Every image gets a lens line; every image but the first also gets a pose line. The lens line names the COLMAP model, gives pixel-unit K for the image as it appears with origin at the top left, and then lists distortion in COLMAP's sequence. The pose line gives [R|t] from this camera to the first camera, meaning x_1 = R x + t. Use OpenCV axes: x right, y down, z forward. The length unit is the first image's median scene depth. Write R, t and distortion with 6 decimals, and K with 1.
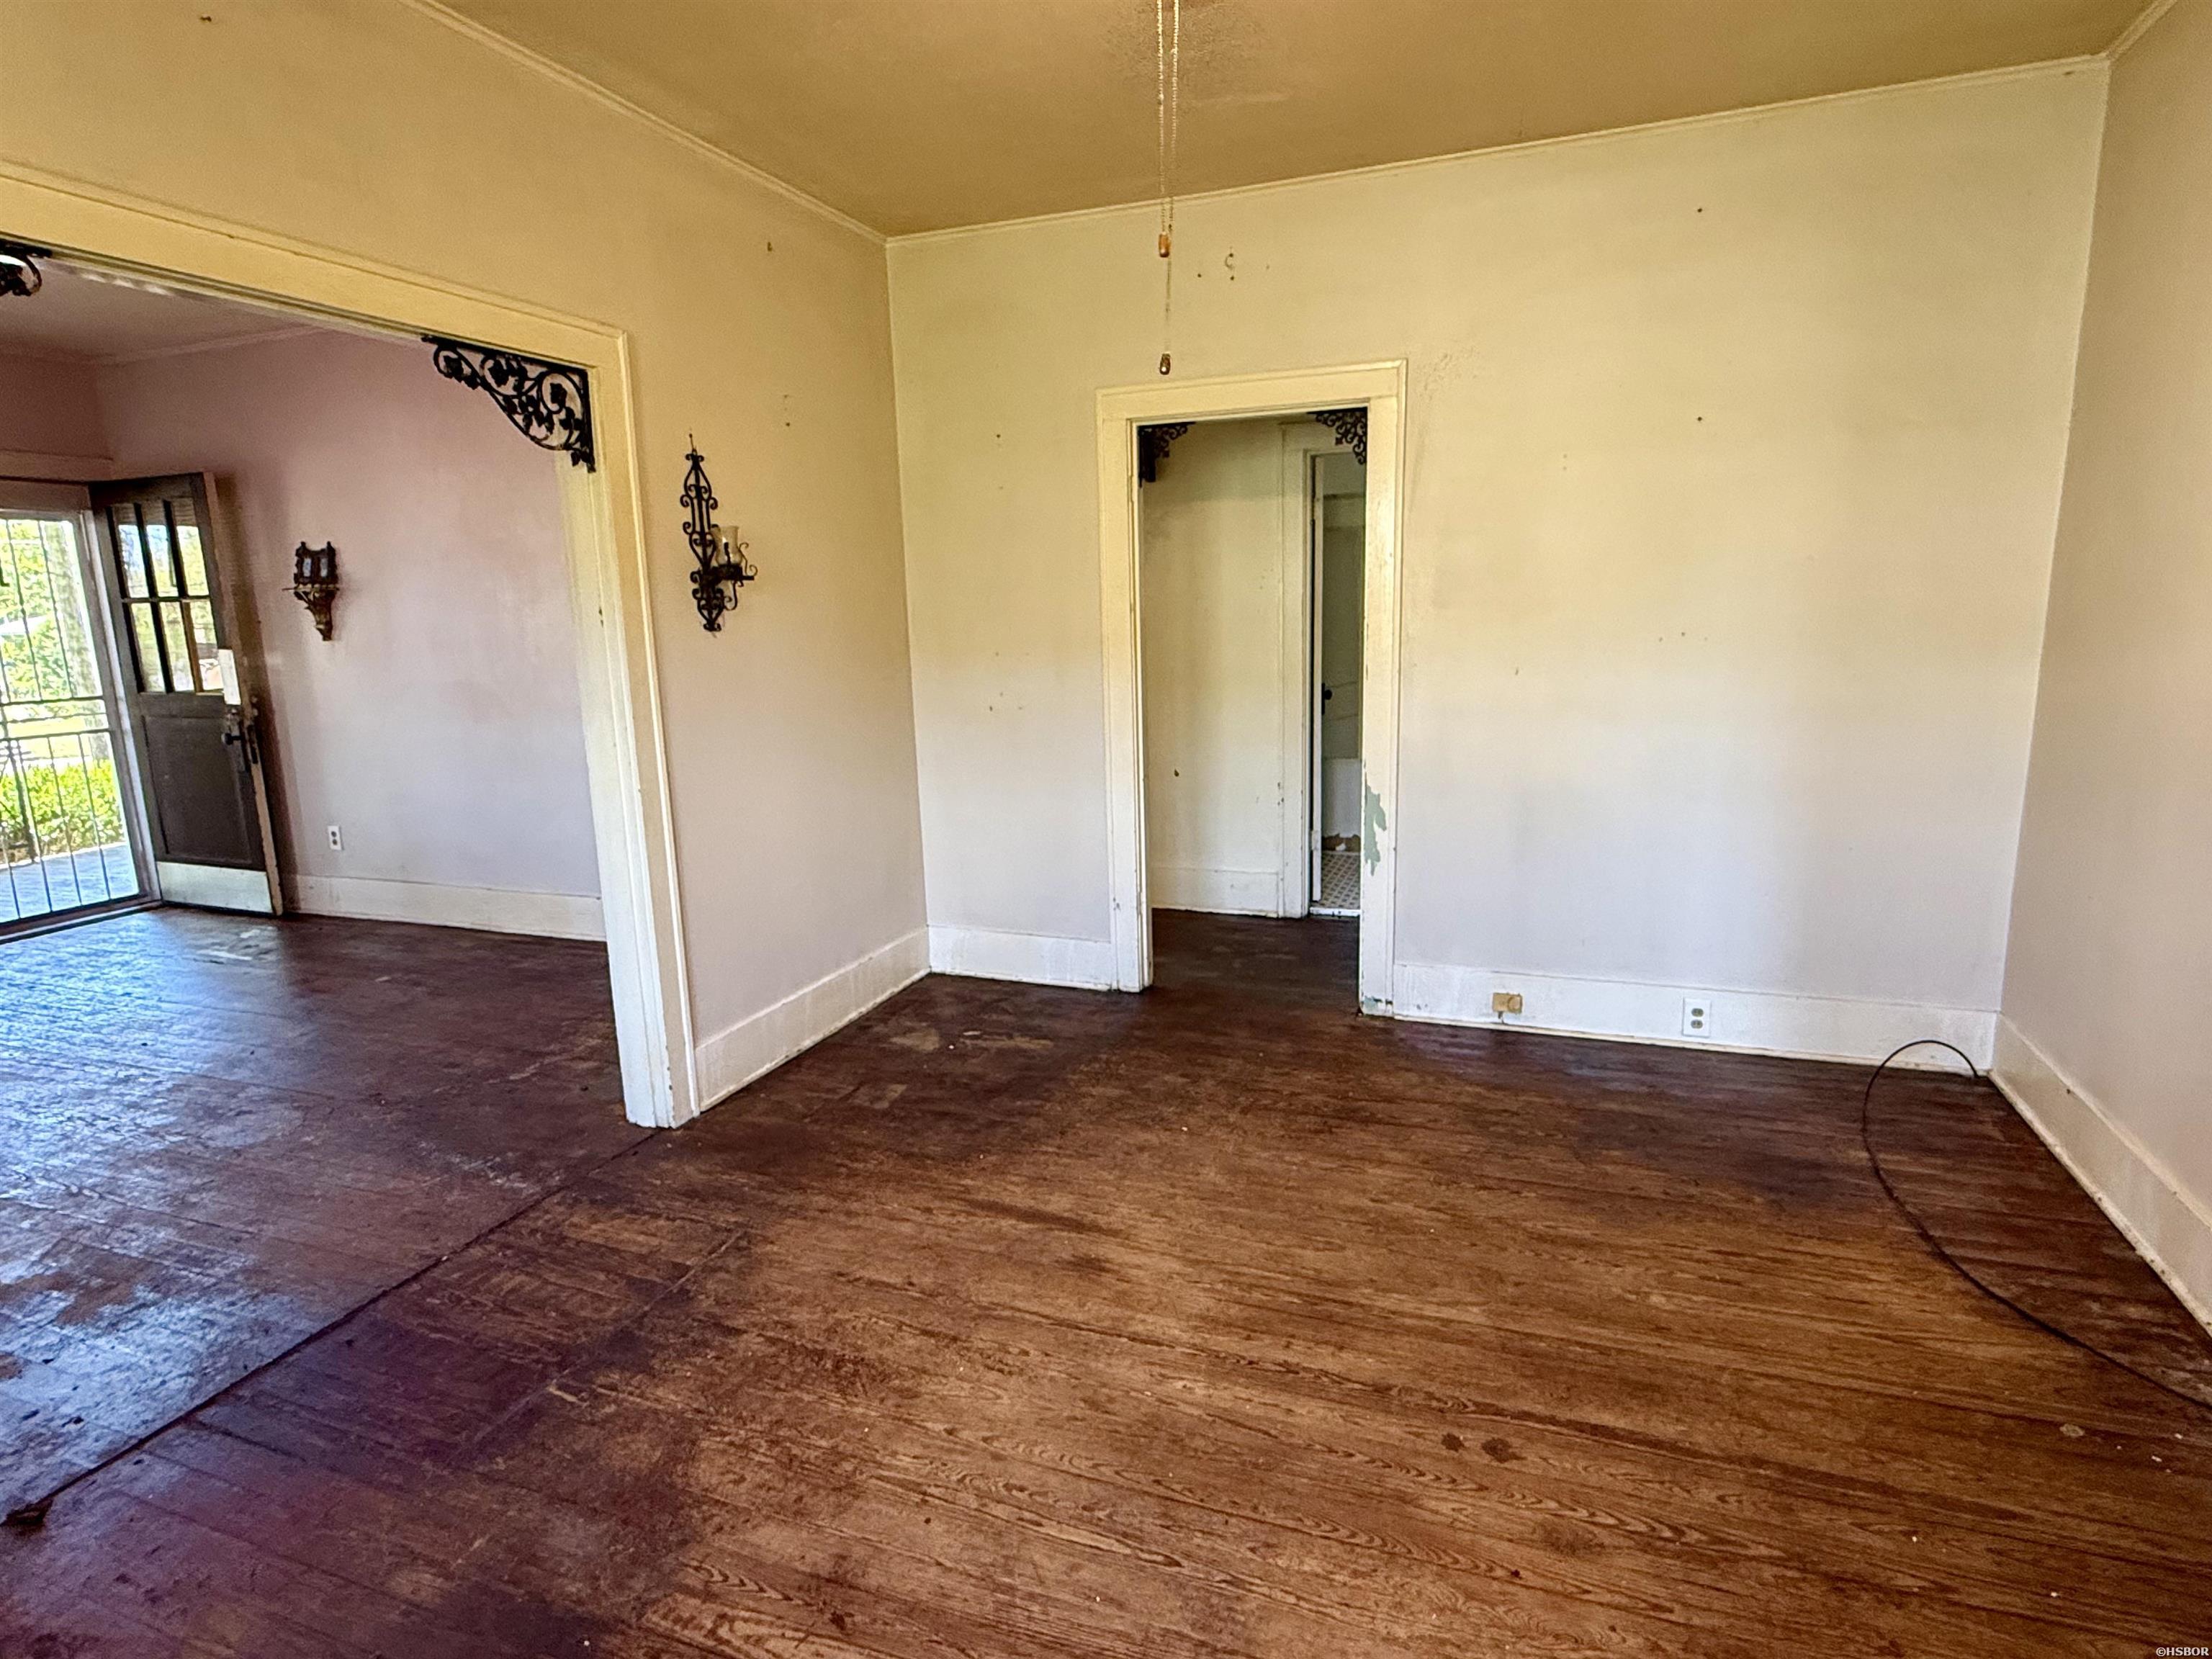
lens RADIAL K [[1204.3, 0, 1102.9], [0, 1204.3, 830.9], [0, 0, 1]] dist [0.000385, -0.000800]
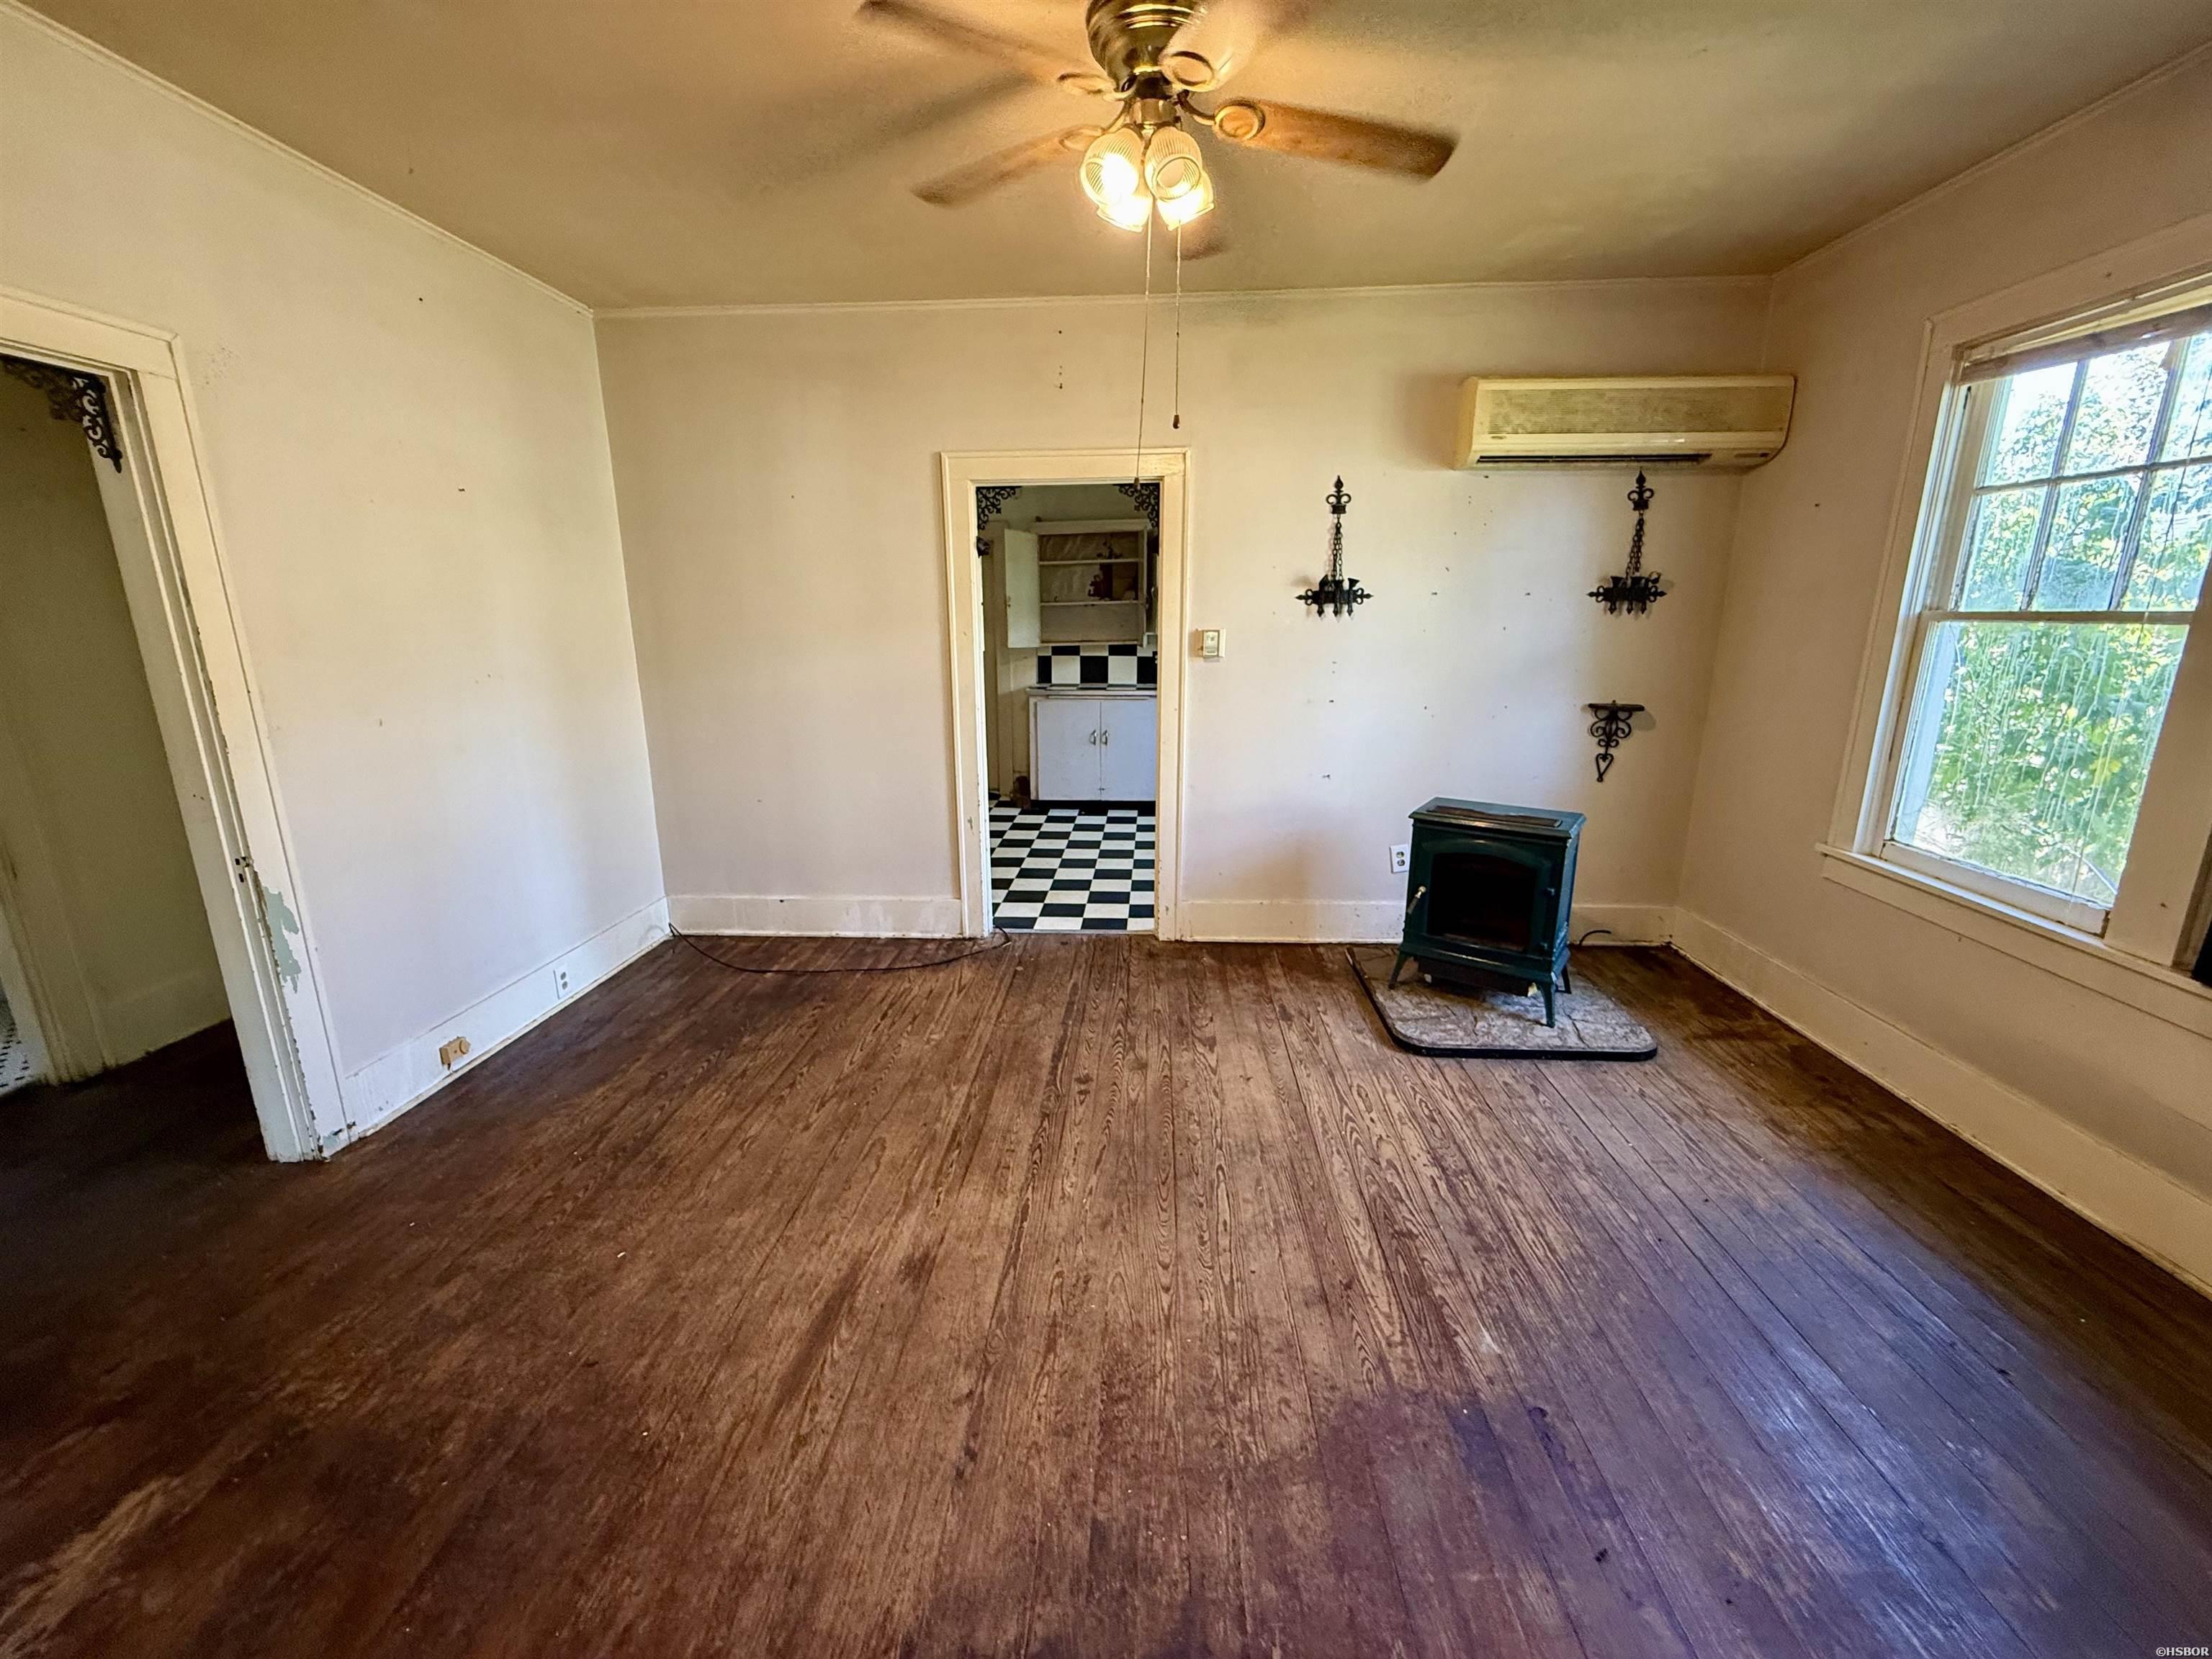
lens RADIAL K [[880.8, 0, 1101.6], [0, 880.8, 830.5], [0, 0, 1]] dist [-0.000684, 0.000228]
pose [[-0.299689, -0.197081, 0.933459, -0.663098], [0.193376, 0.945573, 0.261722, -0.164589], [-0.934234, 0.258943, -0.245267, 0.878546]]
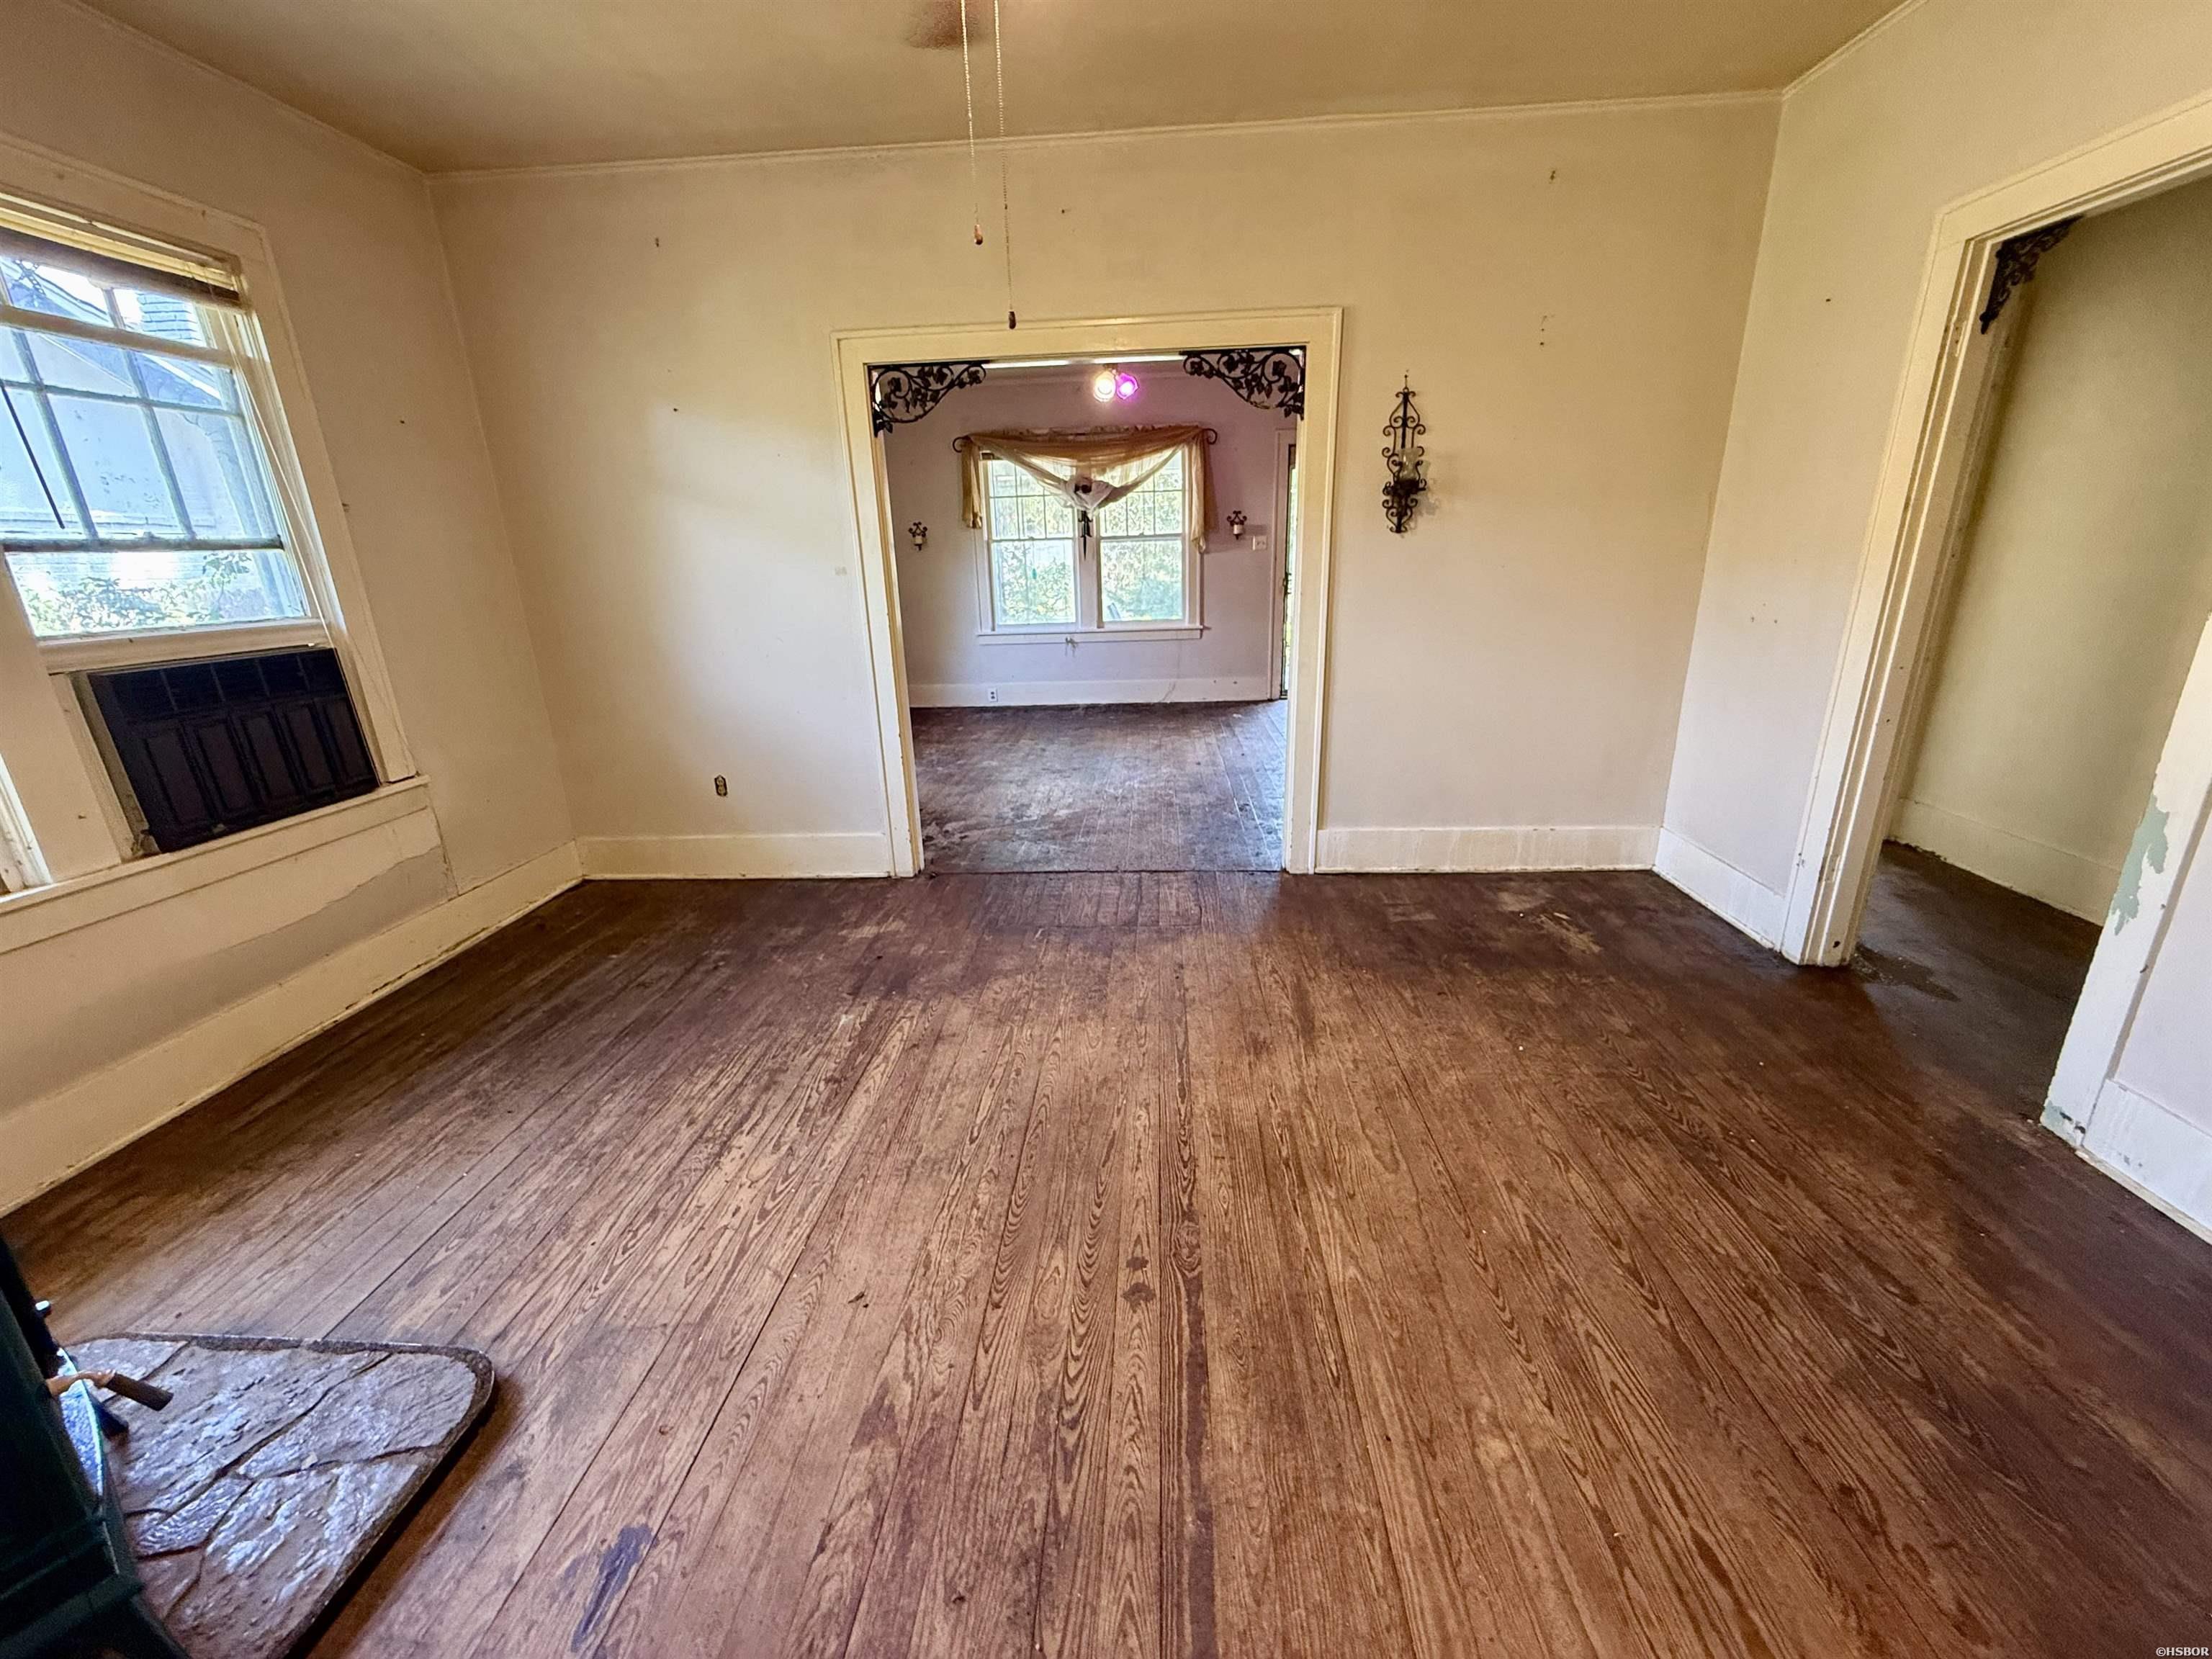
lens RADIAL K [[880.8, 0, 1098.7], [0, 880.8, 827.6], [0, 0, 1]] dist [-0.000684, 0.000228]
pose [[0.295111, 0.305132, -0.905430, 0.670755], [-0.157193, 0.950228, 0.268994, -0.082264], [0.942443, 0.062944, 0.328387, 0.482332]]
